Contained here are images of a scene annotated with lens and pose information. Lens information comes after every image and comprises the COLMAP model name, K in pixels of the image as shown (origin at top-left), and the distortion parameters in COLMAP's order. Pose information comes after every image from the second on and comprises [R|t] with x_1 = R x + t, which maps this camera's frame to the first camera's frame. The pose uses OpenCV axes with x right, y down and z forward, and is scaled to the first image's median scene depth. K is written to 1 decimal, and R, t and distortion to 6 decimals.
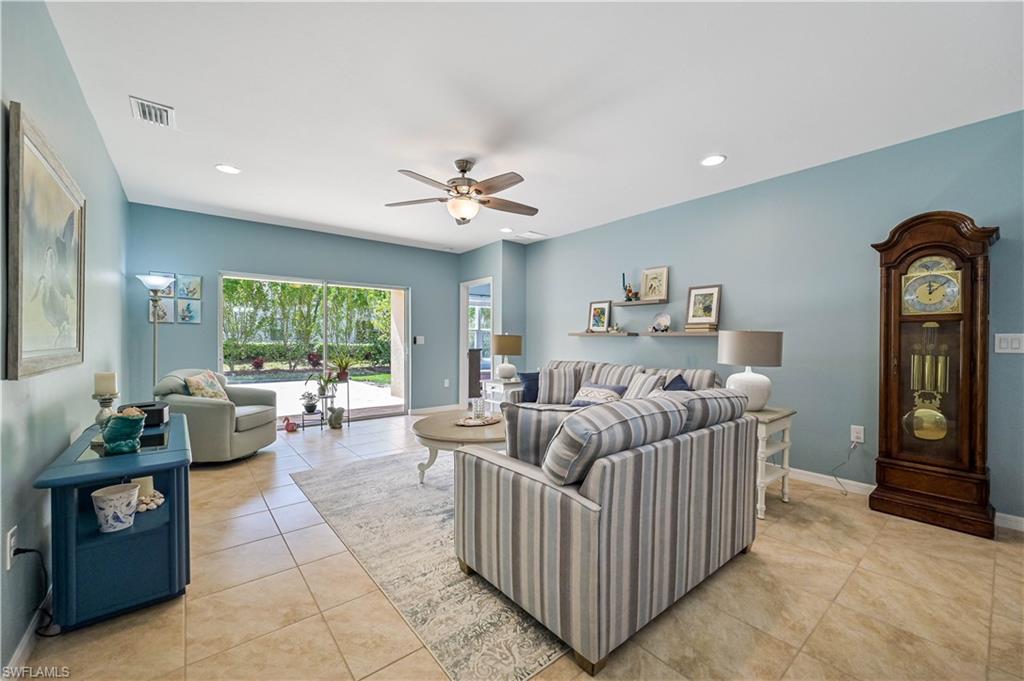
lens RADIAL K [[404.9, 0, 513.4], [0, 404.9, 345.2], [0, 0, 1]] dist [-0.003120, 0.001390]
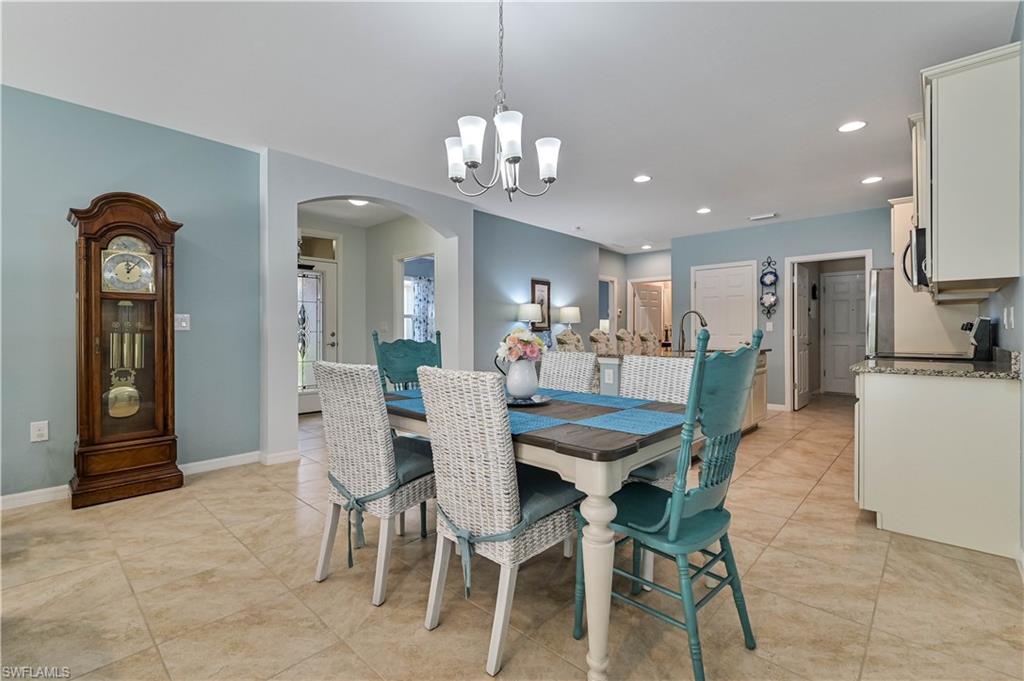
lens RADIAL K [[455.2, 0, 516.2], [0, 455.2, 332.3], [0, 0, 1]] dist [-0.000454, -0.000638]
pose [[-0.141626, -0.003532, 0.989914, -0.232478], [0.016170, 0.999852, 0.005881, 0.030104], [-0.989788, 0.016840, -0.141548, 0.180929]]
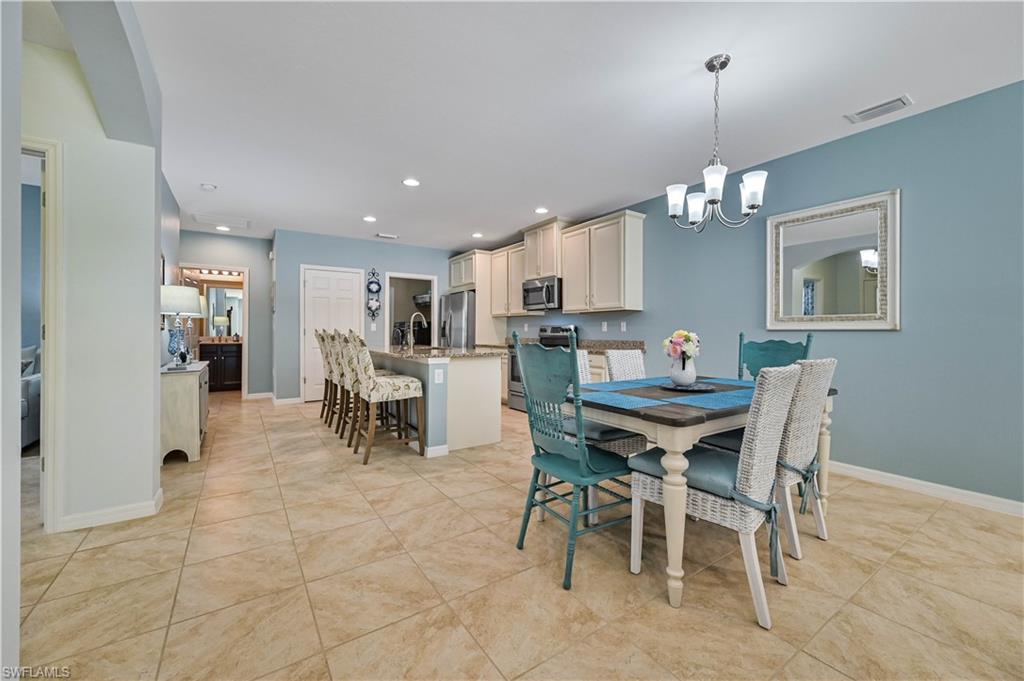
lens RADIAL K [[404.9, 0, 514.8], [0, 404.9, 333.4], [0, 0, 1]] dist [-0.003120, 0.001390]
pose [[-0.996597, -0.007990, 0.082035, 0.807835], [-0.006388, 0.999784, 0.019764, 0.019150], [-0.082175, 0.019173, -0.996433, 0.946613]]
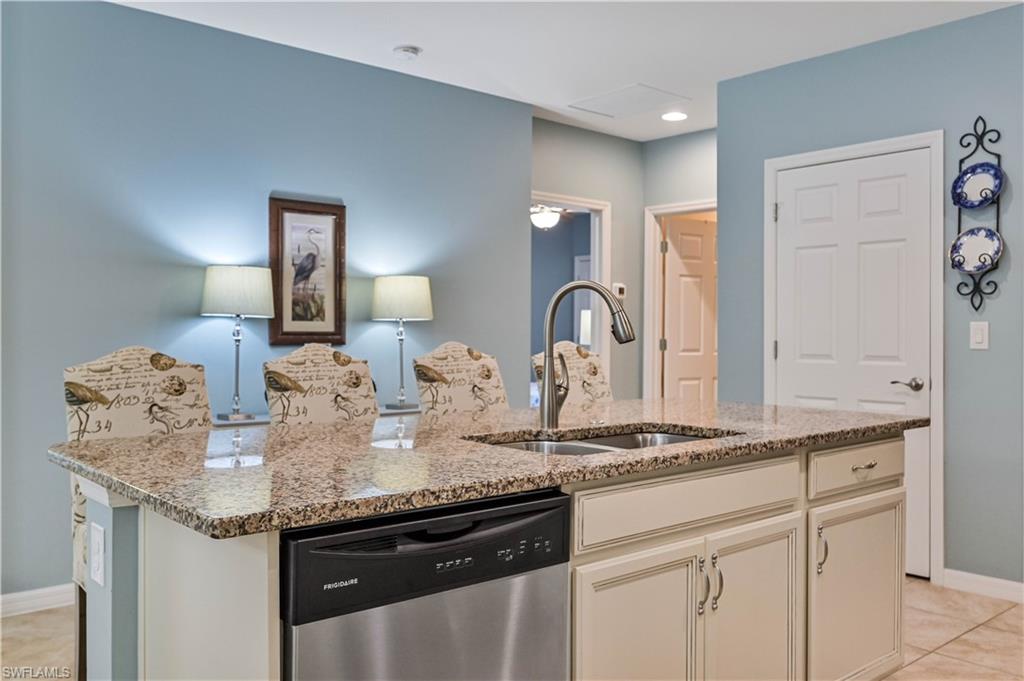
lens RADIAL K [[861.9, 0, 518.6], [0, 861.9, 338.0], [0, 0, 1]] dist [-0.007402, 0.006785]
pose [[-0.035512, -0.011410, 0.999304, 0.488792], [0.012342, 0.999854, 0.011855, 0.015162], [-0.999293, 0.012755, -0.035366, -0.610184]]
